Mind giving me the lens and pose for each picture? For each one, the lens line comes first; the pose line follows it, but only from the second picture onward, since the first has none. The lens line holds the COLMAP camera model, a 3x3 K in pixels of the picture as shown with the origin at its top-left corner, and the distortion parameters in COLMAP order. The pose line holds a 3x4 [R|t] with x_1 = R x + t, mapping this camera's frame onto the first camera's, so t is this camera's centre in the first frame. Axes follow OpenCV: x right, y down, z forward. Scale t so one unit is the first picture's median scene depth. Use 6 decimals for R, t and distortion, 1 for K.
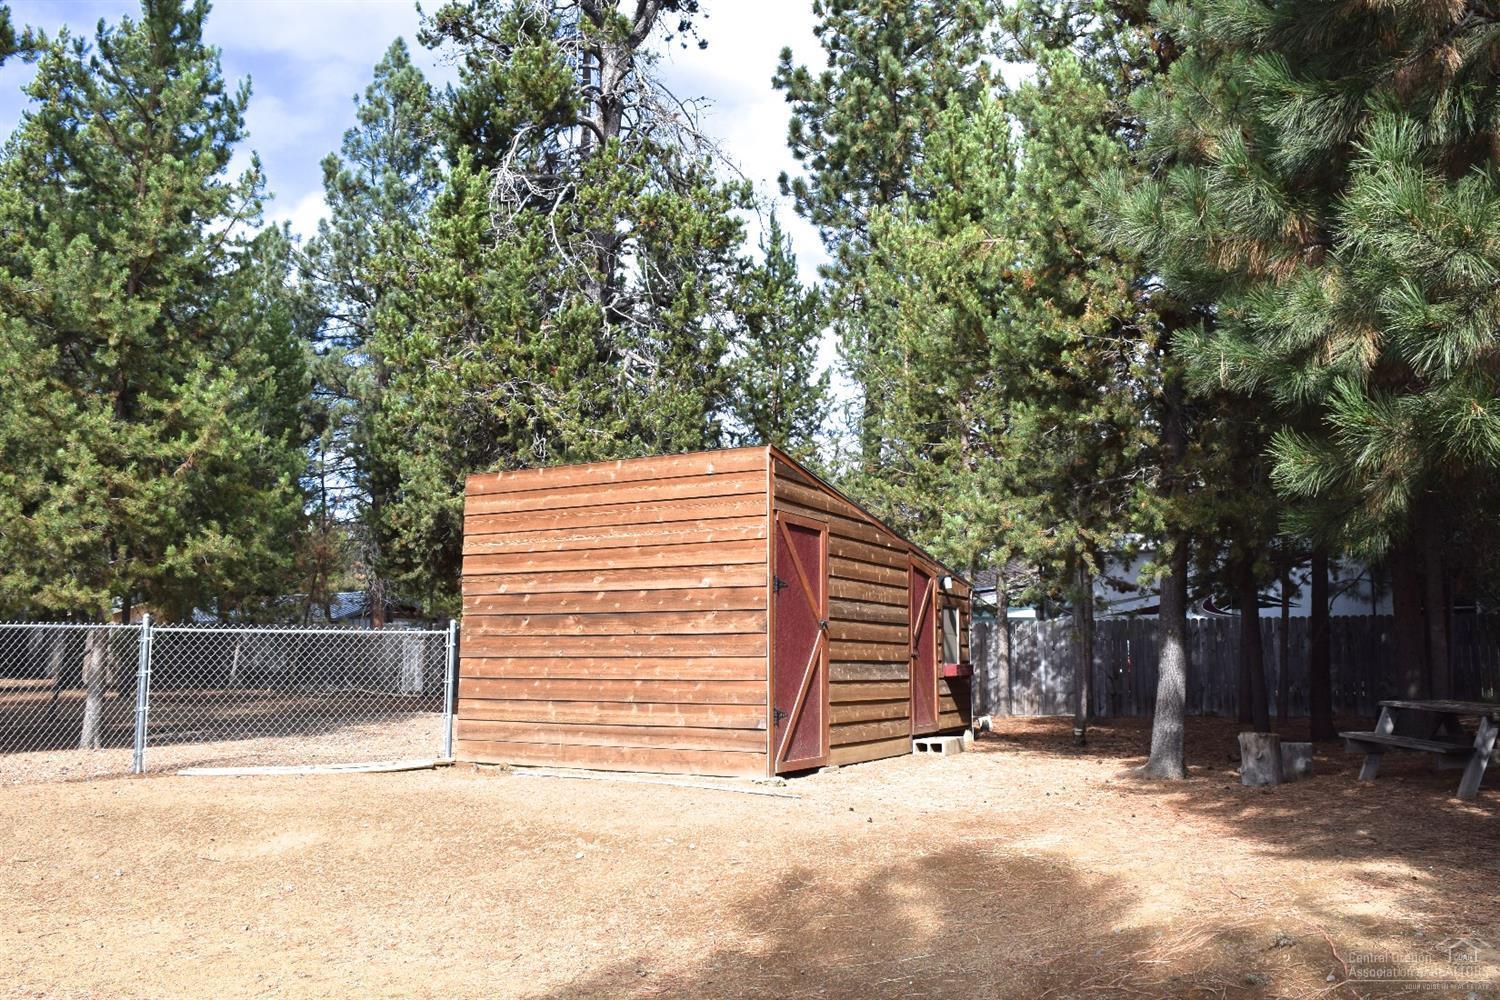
lens RADIAL K [[1197.7, 0, 750.0], [0, 1197.7, 500.0], [0, 0, 1]] dist [-0.092106, 0.023536]
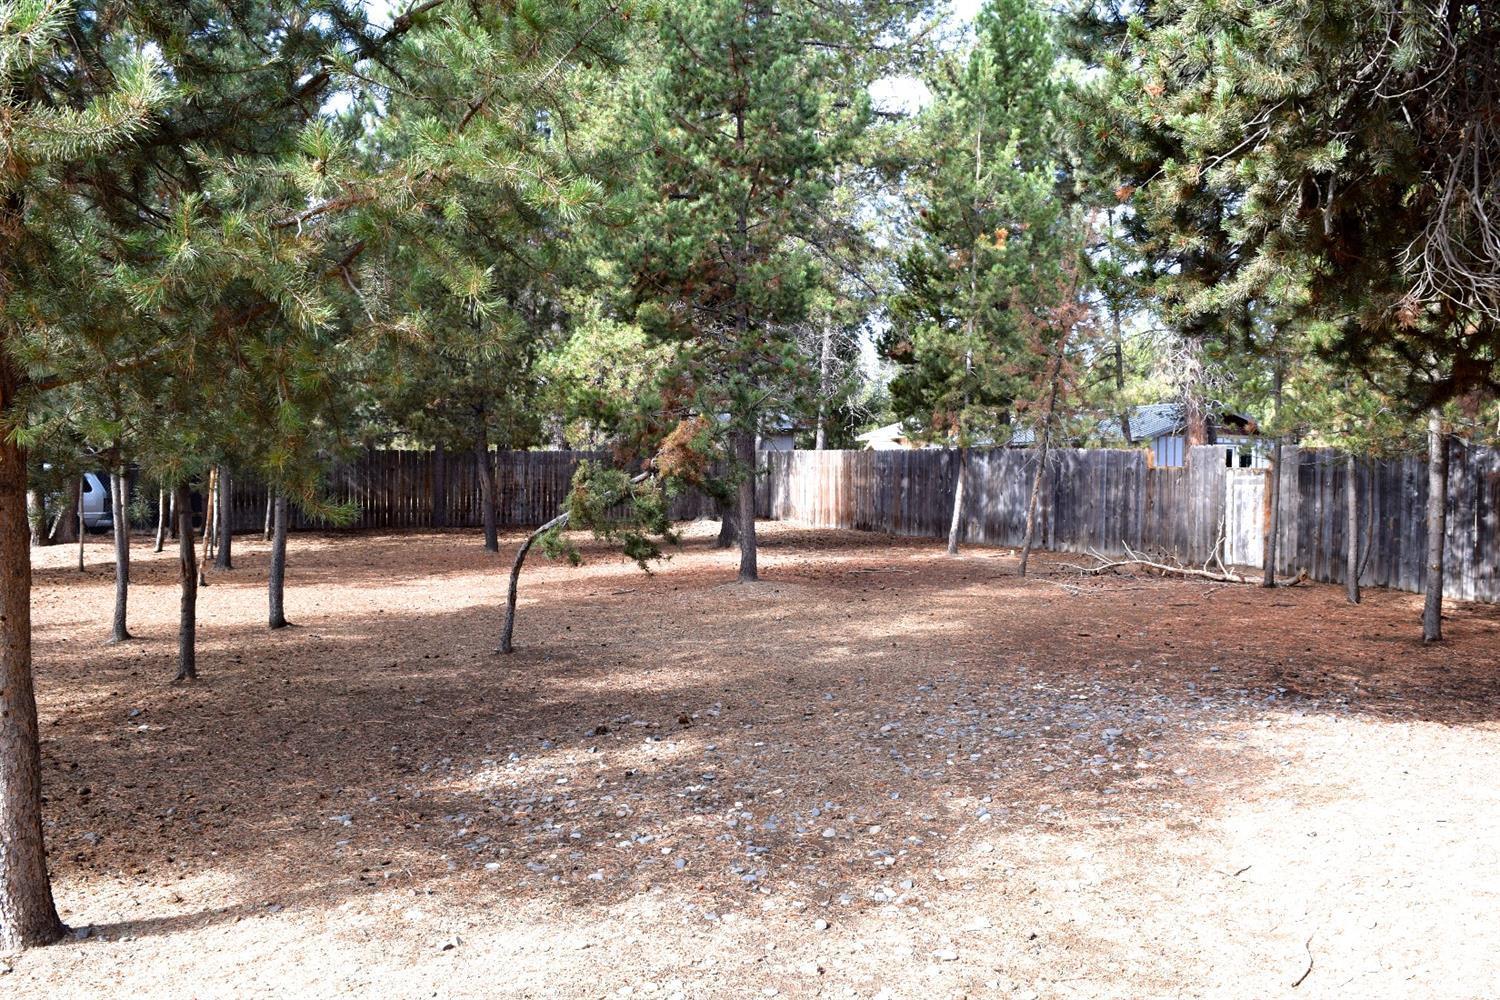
lens RADIAL K [[1197.7, 0, 750.0], [0, 1197.7, 500.0], [0, 0, 1]] dist [-0.092106, 0.023536]
pose [[0.782734, 0.008430, -0.622299, -0.203513], [0.087716, 0.988433, 0.123719, 0.066918], [0.616144, -0.151425, 0.772941, 0.720919]]
